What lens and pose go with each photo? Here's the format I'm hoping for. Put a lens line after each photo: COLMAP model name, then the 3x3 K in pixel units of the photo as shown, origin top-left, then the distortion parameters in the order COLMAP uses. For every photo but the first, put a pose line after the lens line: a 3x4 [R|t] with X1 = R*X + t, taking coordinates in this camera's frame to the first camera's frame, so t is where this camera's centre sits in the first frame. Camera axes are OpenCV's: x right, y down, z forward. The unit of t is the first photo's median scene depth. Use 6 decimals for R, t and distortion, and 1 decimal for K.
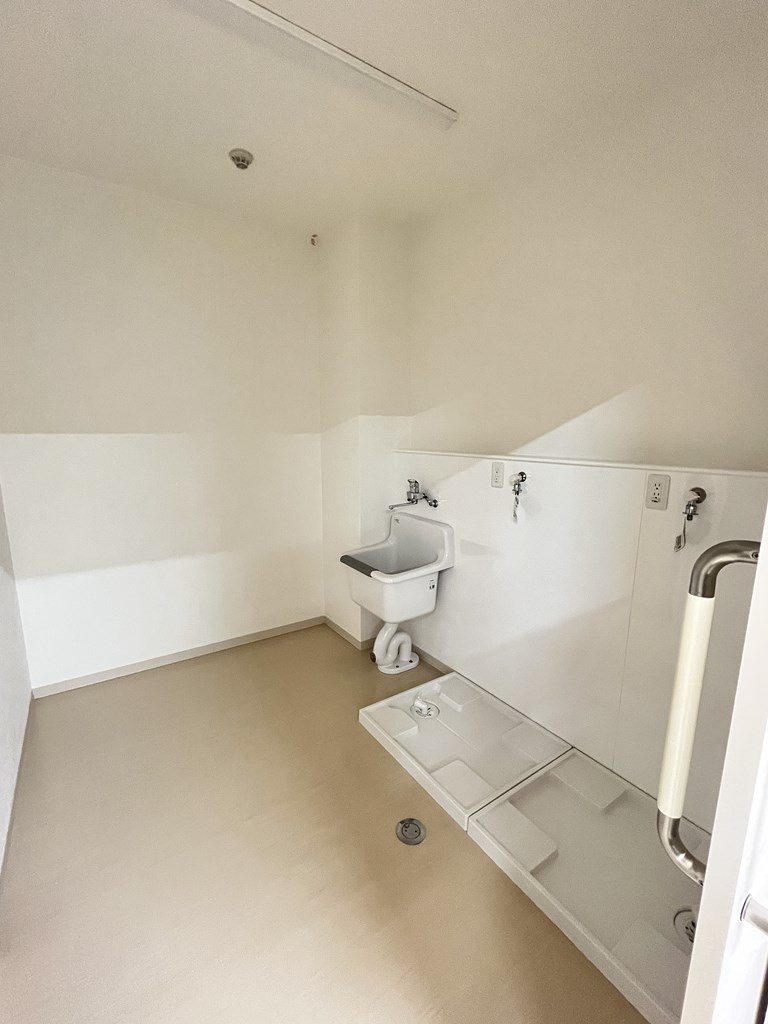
lens RADIAL K [[443.0, 0, 384.6], [0, 443.0, 510.0], [0, 0, 1]] dist [0.003401, 0.000264]
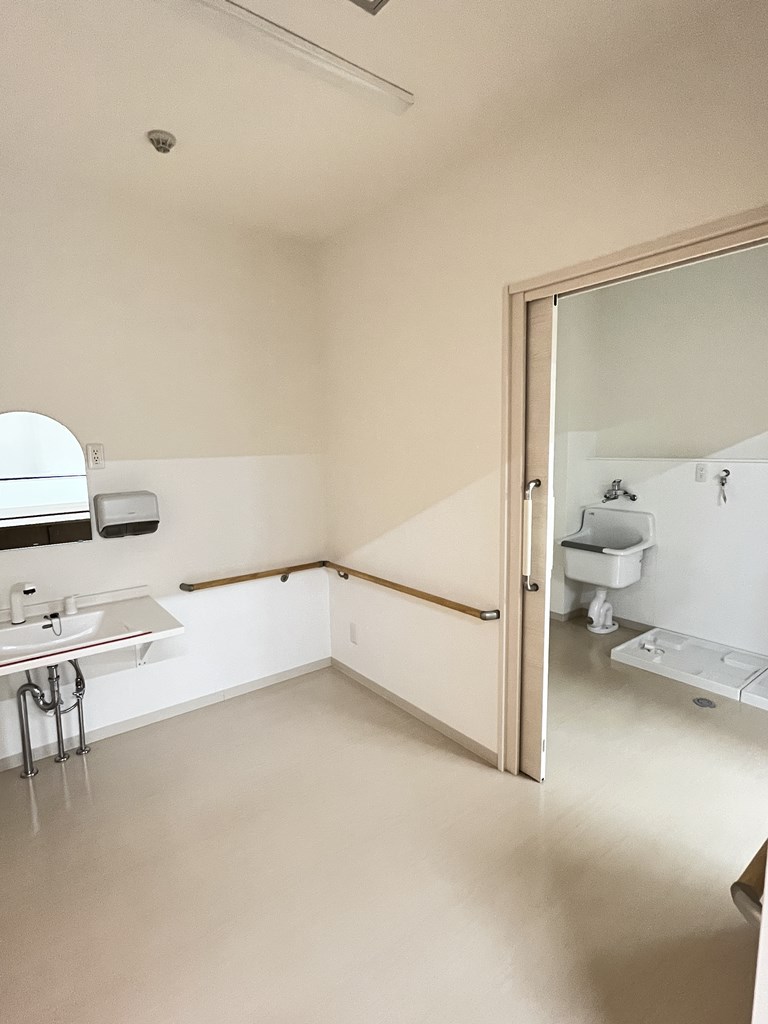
lens RADIAL K [[518.3, 0, 382.1], [0, 518.3, 512.5], [0, 0, 1]] dist [0.007898, 0.000281]
pose [[0.997372, -0.034444, 0.063733, -0.733971], [0.037925, 0.997808, -0.054234, 0.083993], [-0.061726, 0.056509, 0.996492, -0.481782]]
